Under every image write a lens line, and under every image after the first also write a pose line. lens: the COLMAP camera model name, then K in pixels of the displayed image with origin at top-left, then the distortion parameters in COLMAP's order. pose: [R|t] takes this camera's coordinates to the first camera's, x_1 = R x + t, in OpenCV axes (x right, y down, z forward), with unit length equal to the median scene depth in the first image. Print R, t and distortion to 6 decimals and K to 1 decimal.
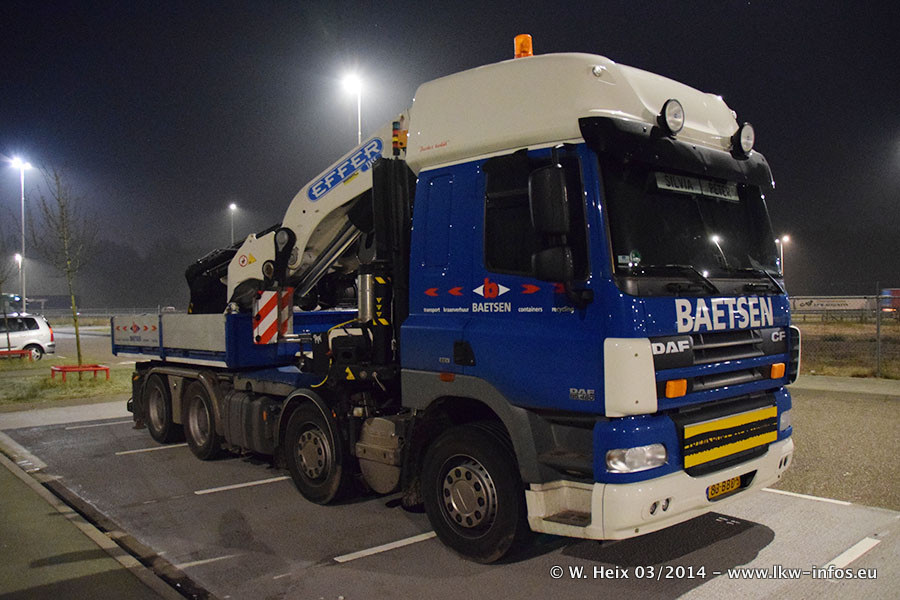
lens RADIAL K [[731.5, 0, 454.1], [0, 731.5, 302.8], [0, 0, 1]] dist [-0.112895, 0.092165]
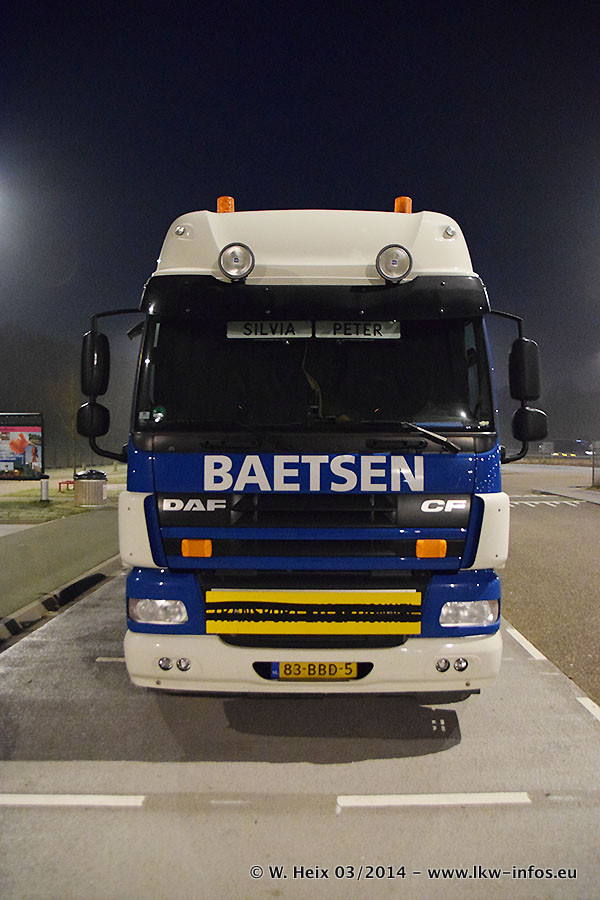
lens RADIAL K [[731.5, 0, 265.6], [0, 731.5, 451.0], [0, 0, 1]] dist [-0.112895, 0.092165]
pose [[0.750763, 0.014529, -0.660412, 0.986743], [-0.015491, 0.999870, 0.004386, -0.016283], [0.660390, 0.006938, 0.750891, 0.321803]]
